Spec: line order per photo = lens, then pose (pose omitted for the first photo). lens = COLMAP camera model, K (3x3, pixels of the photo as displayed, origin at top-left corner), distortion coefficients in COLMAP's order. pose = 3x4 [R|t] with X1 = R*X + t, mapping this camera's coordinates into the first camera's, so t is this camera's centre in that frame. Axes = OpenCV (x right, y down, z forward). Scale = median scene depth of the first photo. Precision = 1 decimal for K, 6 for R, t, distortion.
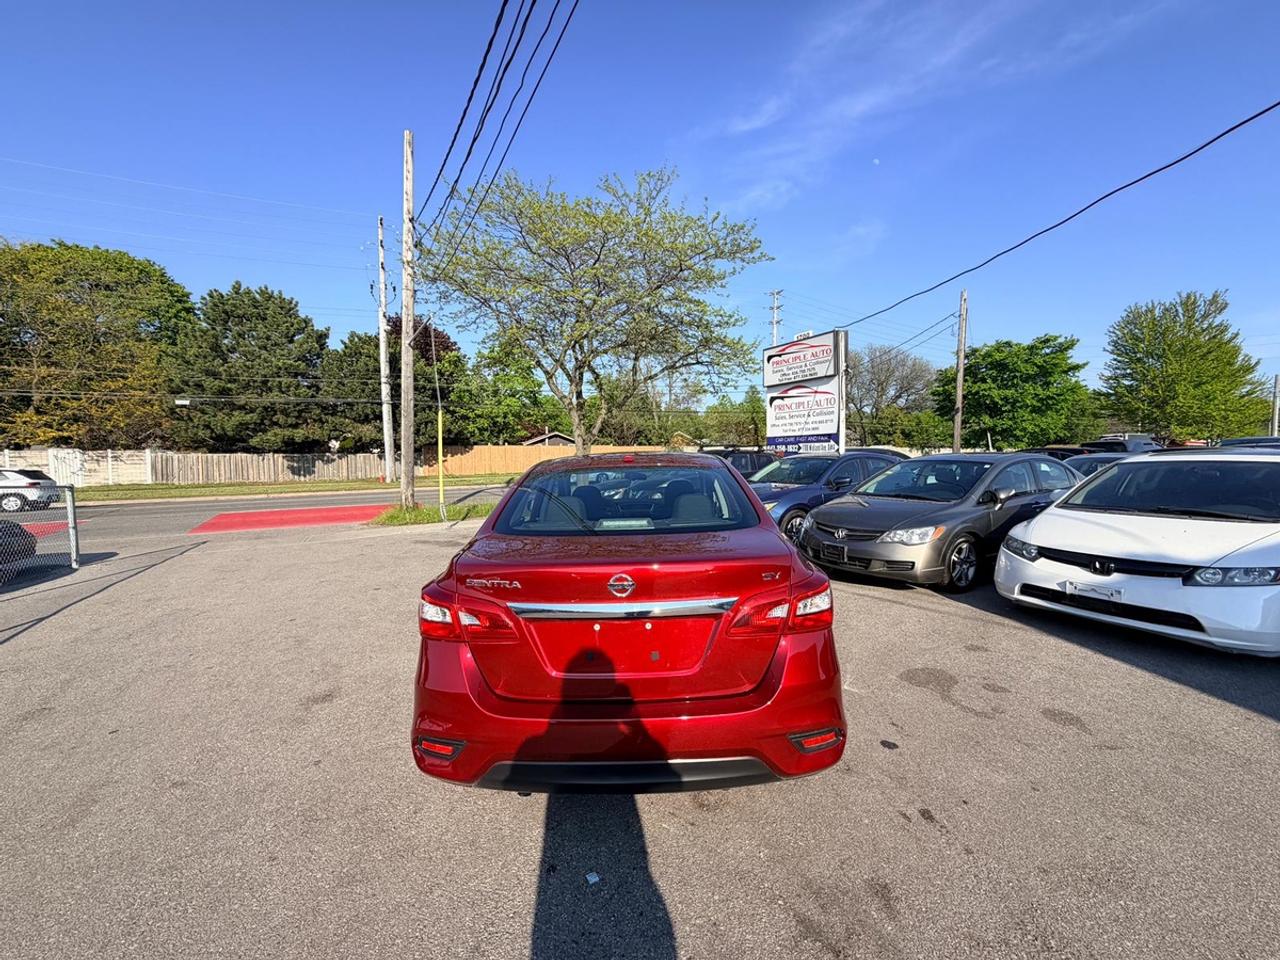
lens RADIAL K [[509.2, 0, 635.8], [0, 509.2, 479.1], [0, 0, 1]] dist [-0.001120, 0.000210]
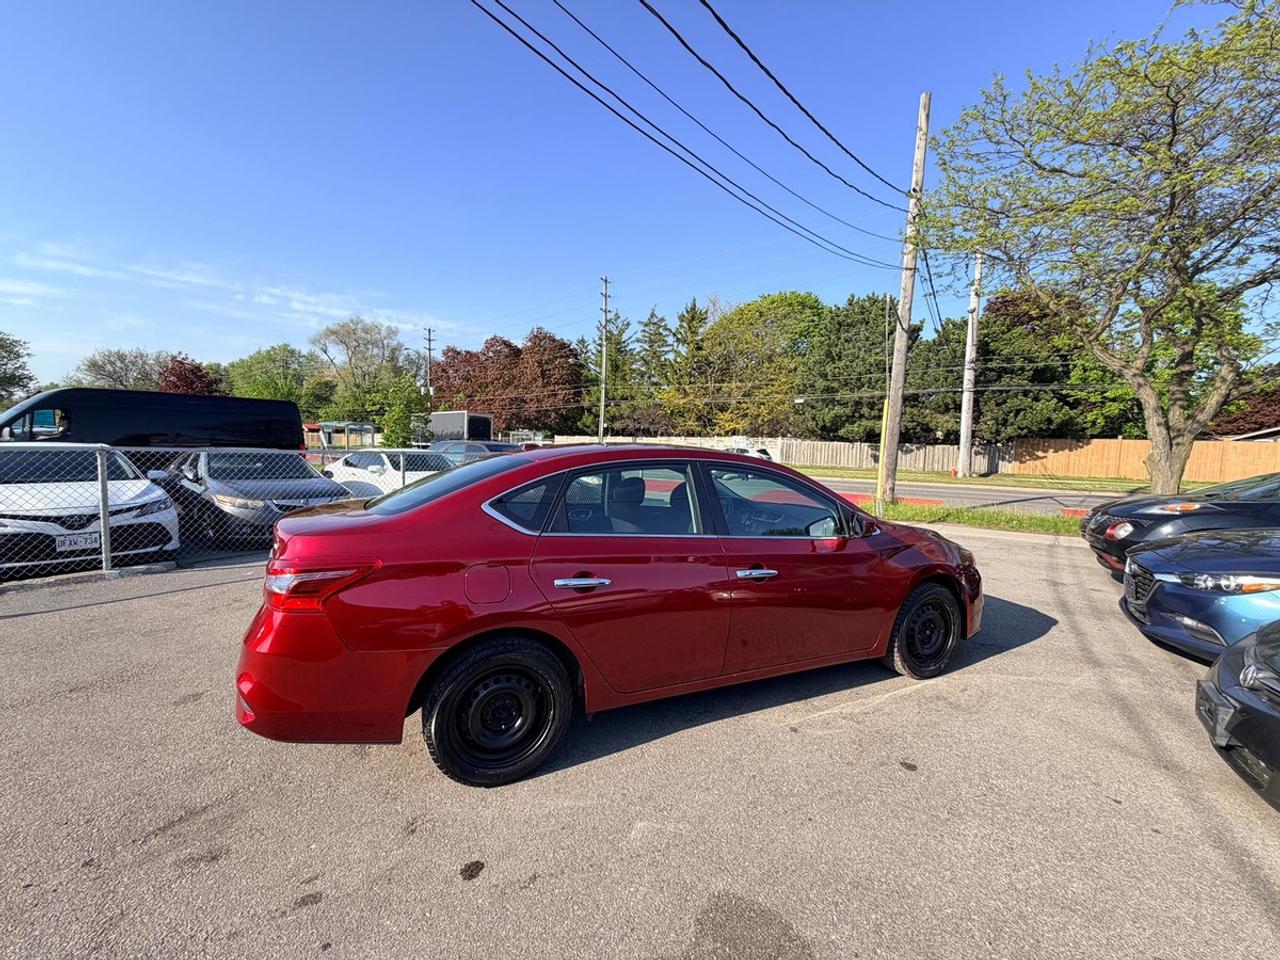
lens RADIAL K [[509.2, 0, 636.6], [0, 509.2, 479.8], [0, 0, 1]] dist [-0.001120, 0.000210]
pose [[0.423573, 0.090615, -0.901318, 0.240680], [-0.073925, 0.995123, 0.065305, -0.014110], [0.902840, 0.038969, 0.428206, 0.182190]]
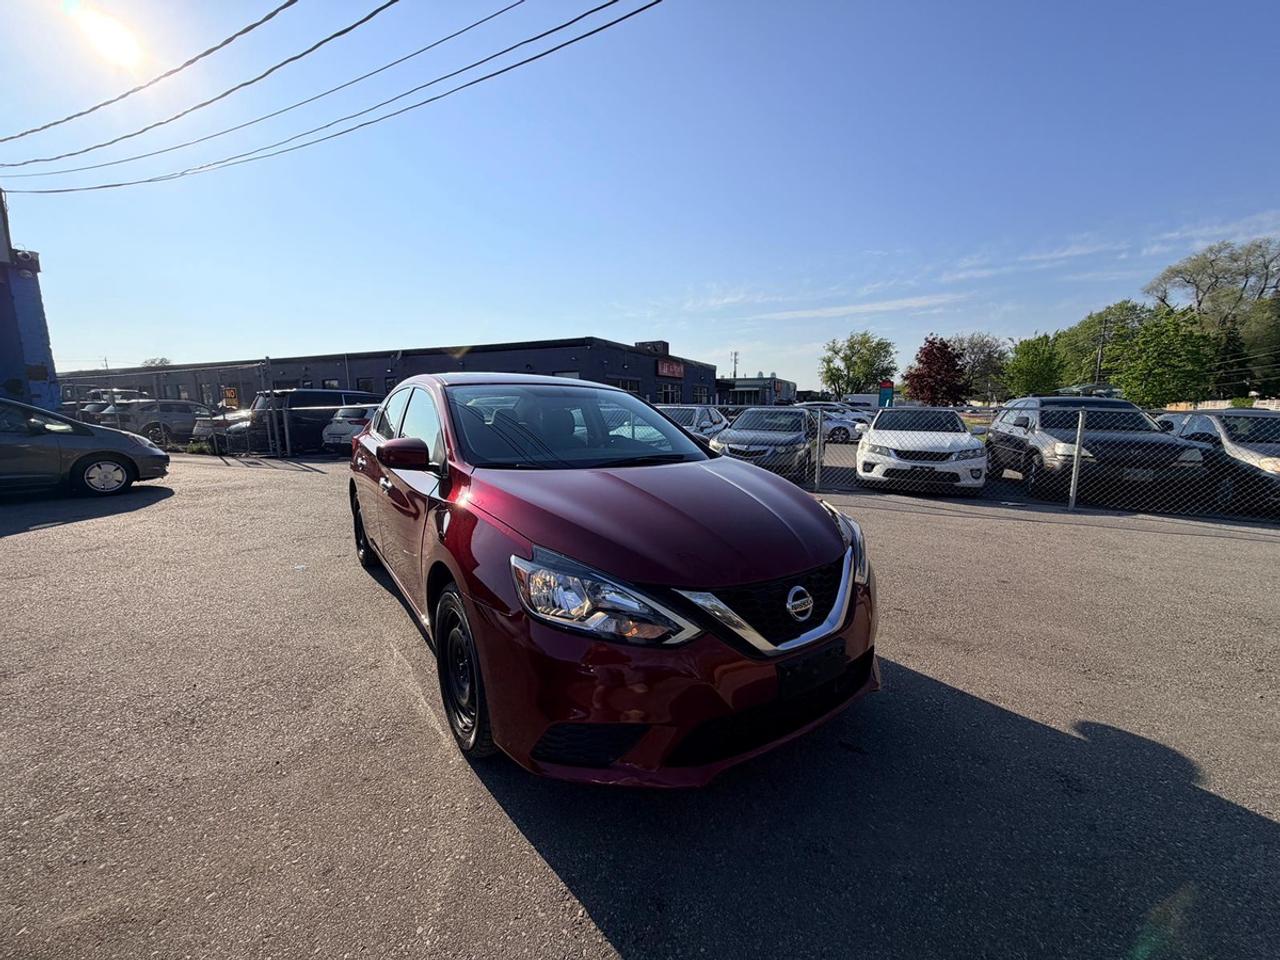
lens RADIAL K [[509.2, 0, 636.6], [0, 509.2, 483.6], [0, 0, 1]] dist [-0.001120, 0.000210]
pose [[-0.811489, 0.101534, -0.575480, 0.111244], [-0.016472, 0.980424, 0.196207, -0.013095], [0.584136, 0.168700, -0.793930, 0.583459]]
